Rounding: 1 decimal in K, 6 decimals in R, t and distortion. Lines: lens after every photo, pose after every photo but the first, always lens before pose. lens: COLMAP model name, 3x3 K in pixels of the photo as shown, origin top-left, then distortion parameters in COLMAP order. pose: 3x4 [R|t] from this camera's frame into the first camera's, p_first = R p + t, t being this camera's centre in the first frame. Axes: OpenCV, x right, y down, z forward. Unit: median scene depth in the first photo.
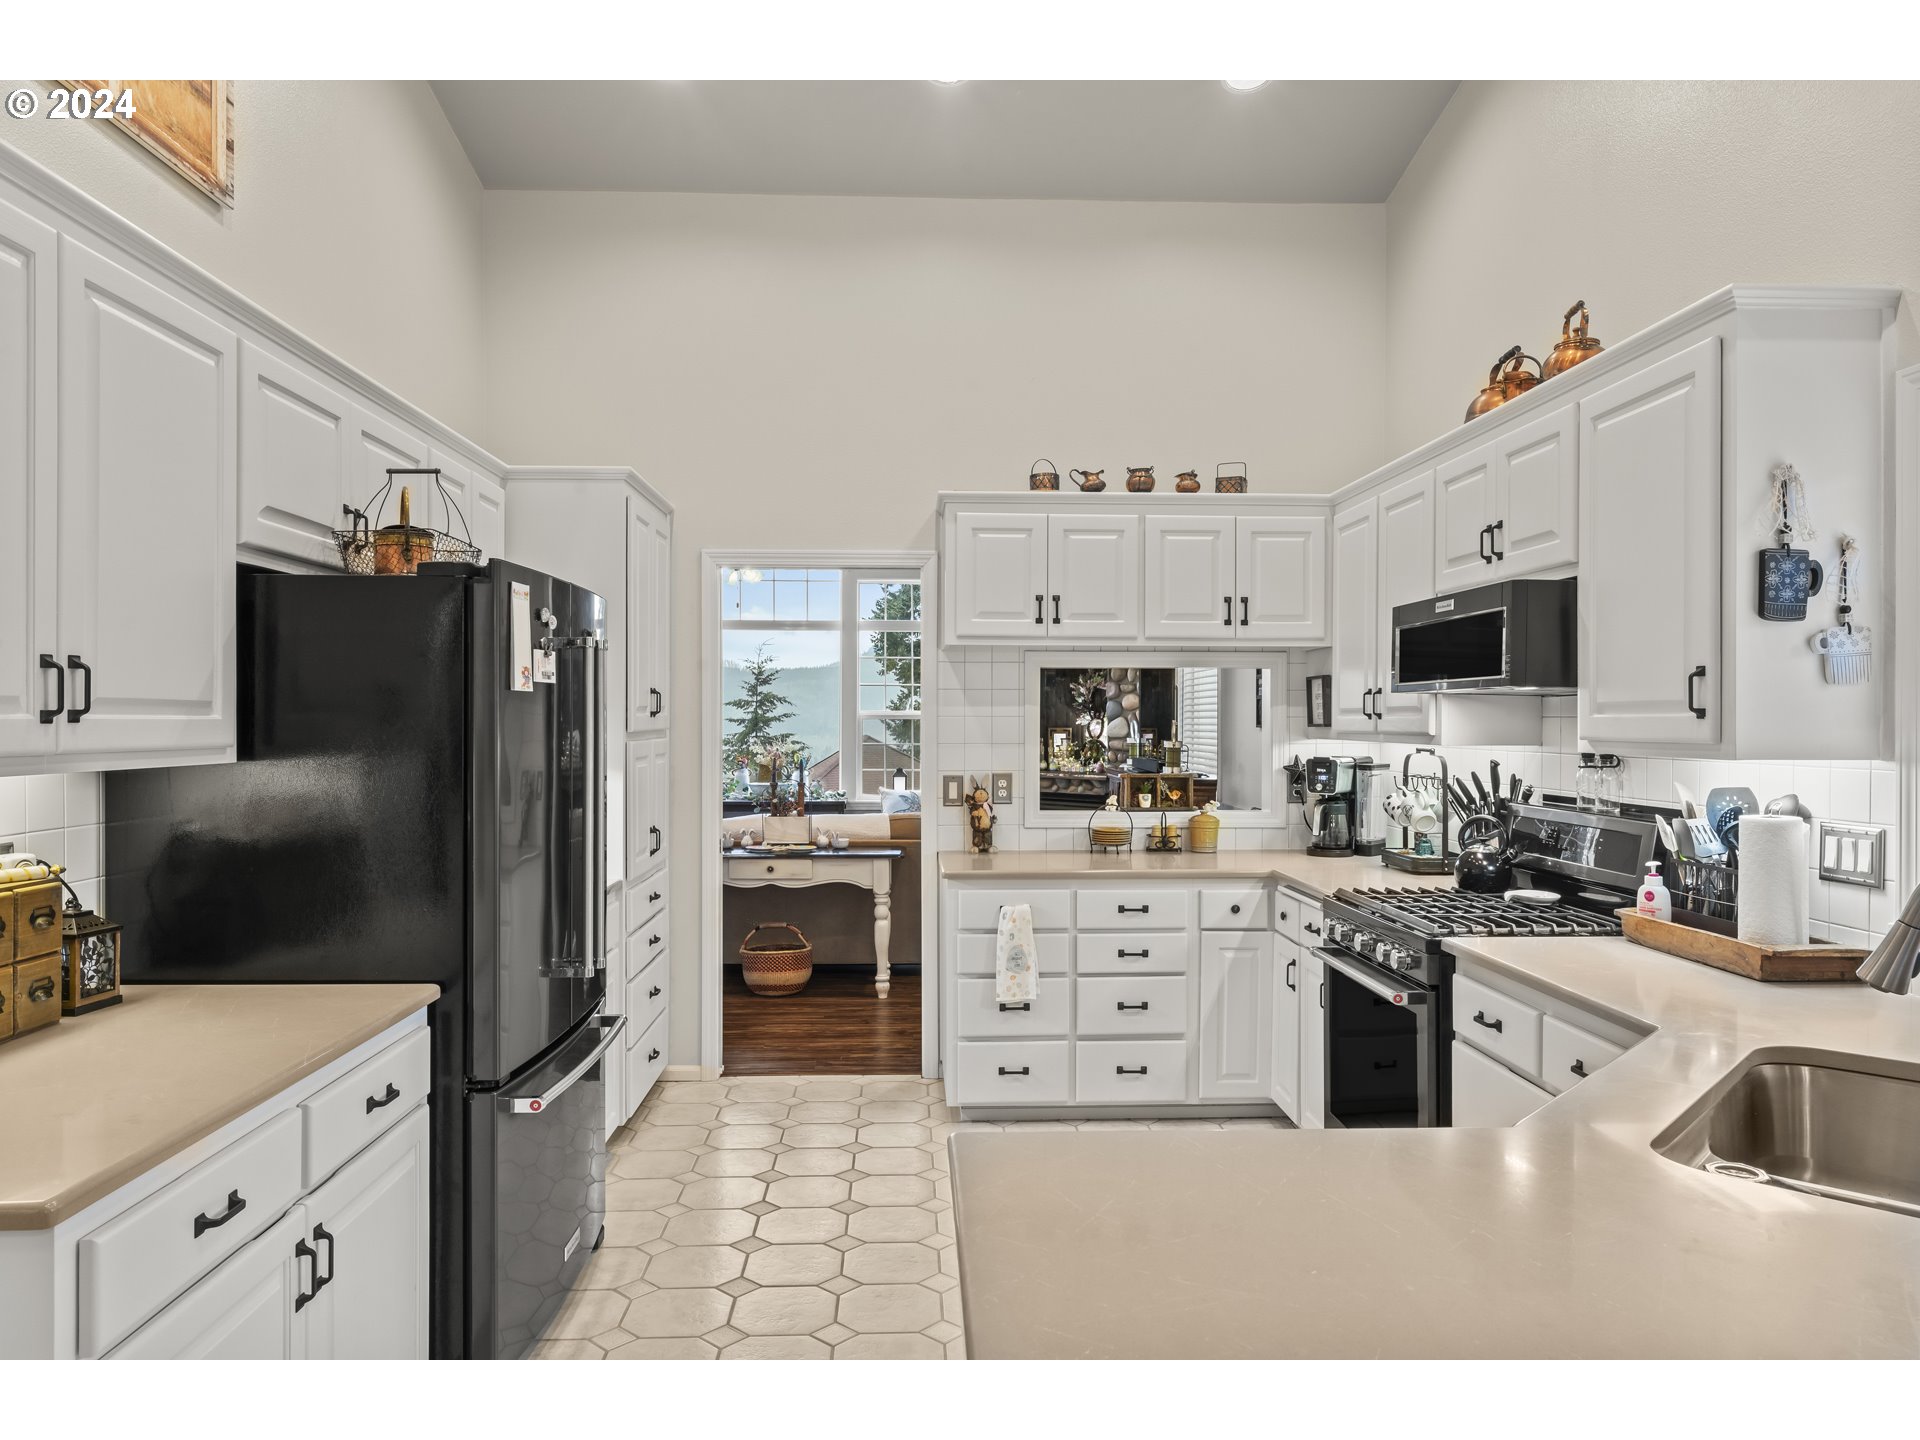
lens RADIAL K [[1397.5, 0, 959.0], [0, 1397.5, 747.2], [0, 0, 1]] dist [-0.000875, -0.000848]
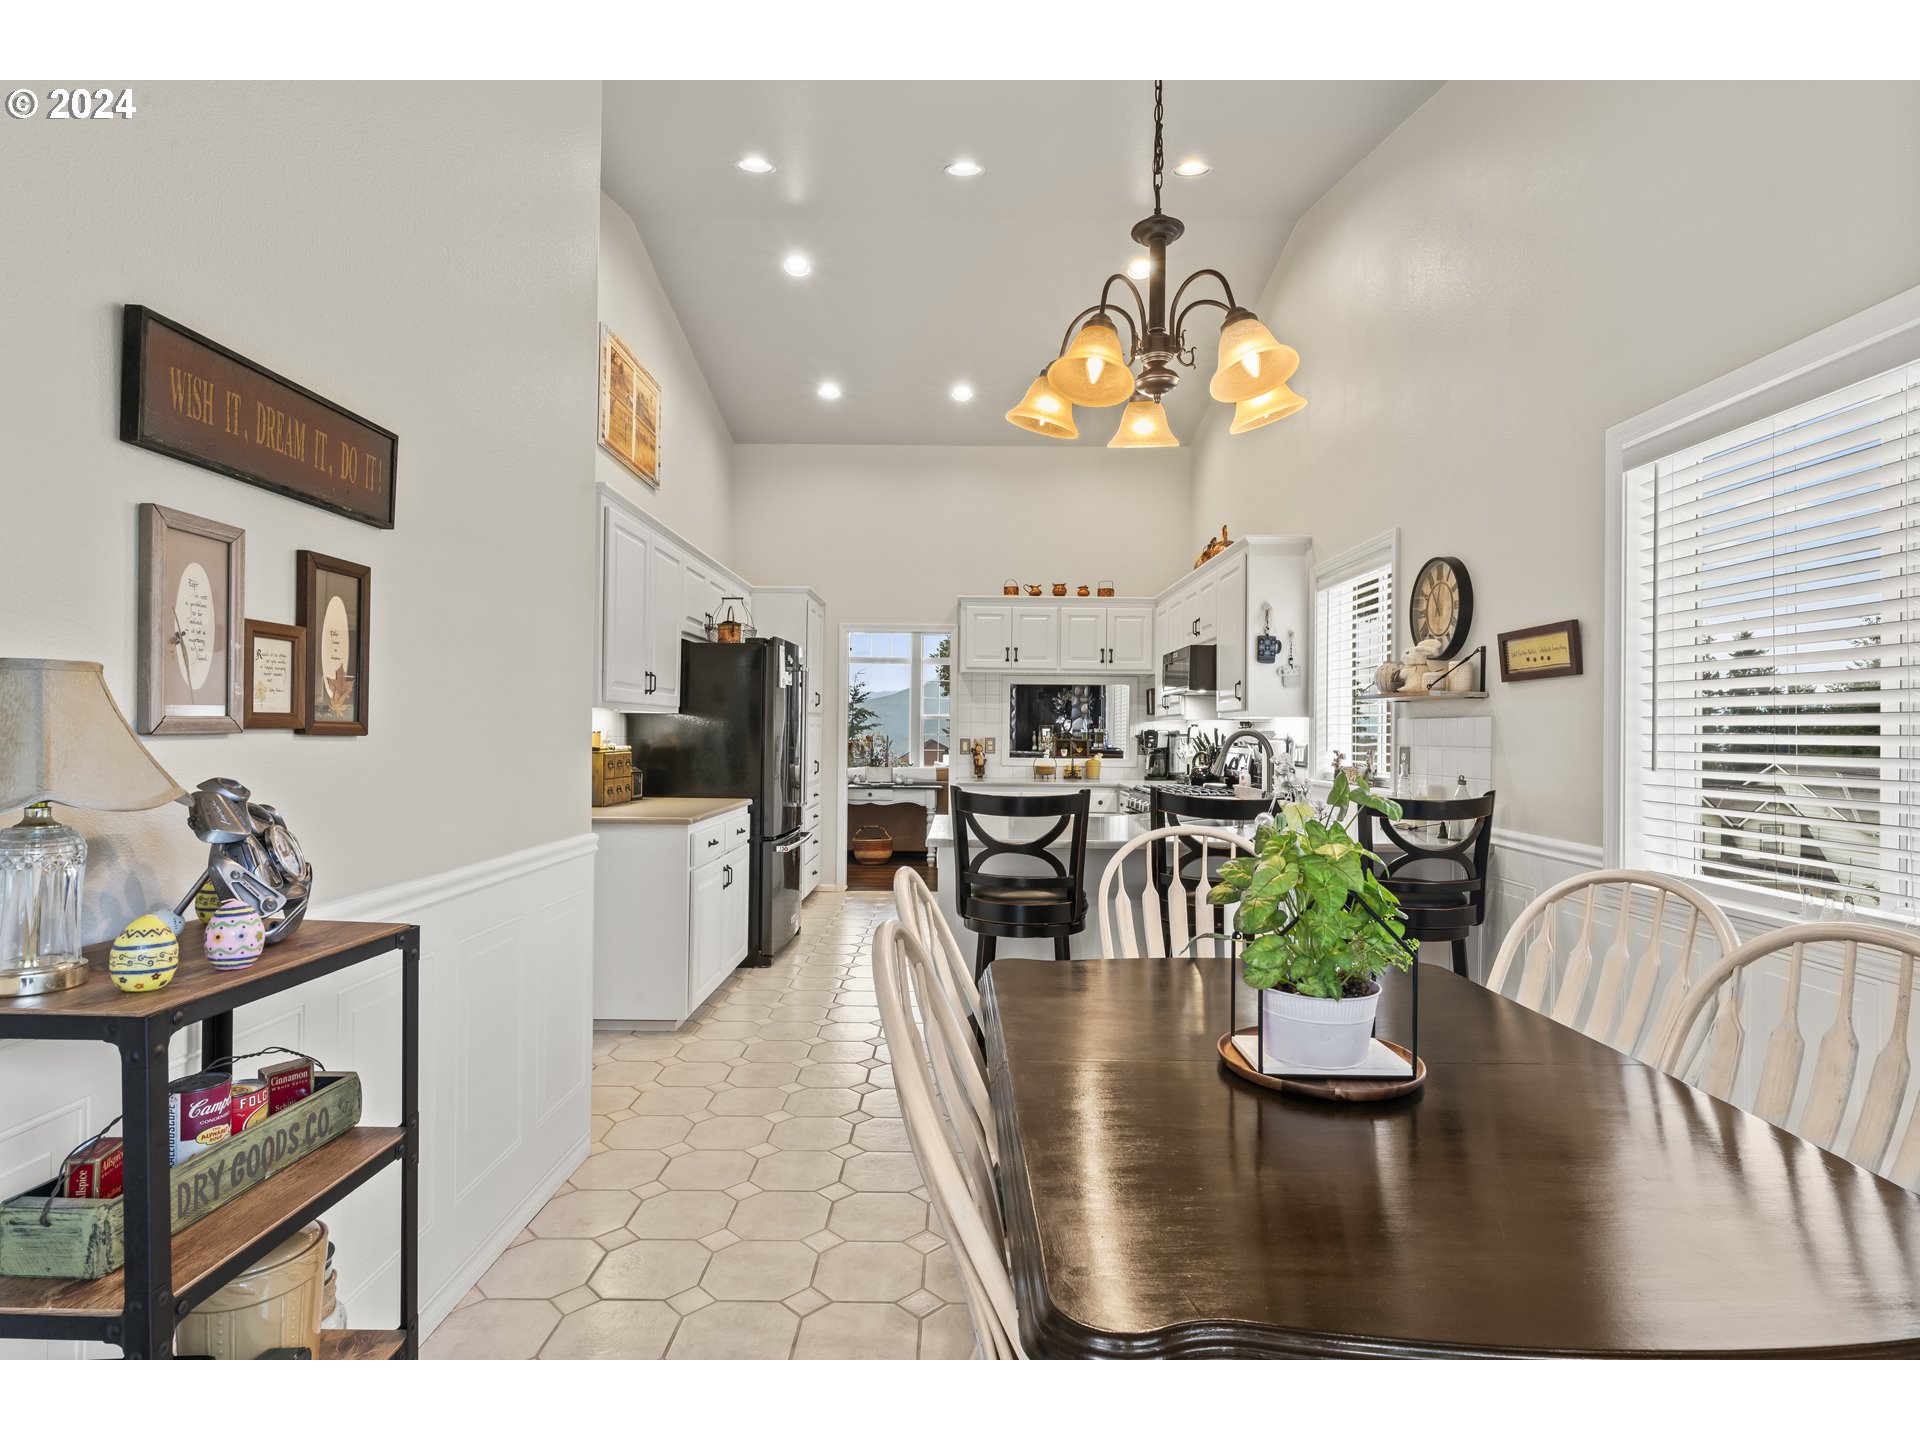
lens RADIAL K [[1397.5, 0, 959.0], [0, 1397.5, 747.2], [0, 0, 1]] dist [-0.000875, -0.000848]
pose [[0.998377, 0.008686, -0.056284, 0.100676], [-0.009998, 0.999684, -0.023061, 0.080129], [0.056066, 0.023586, 0.998148, -0.989499]]
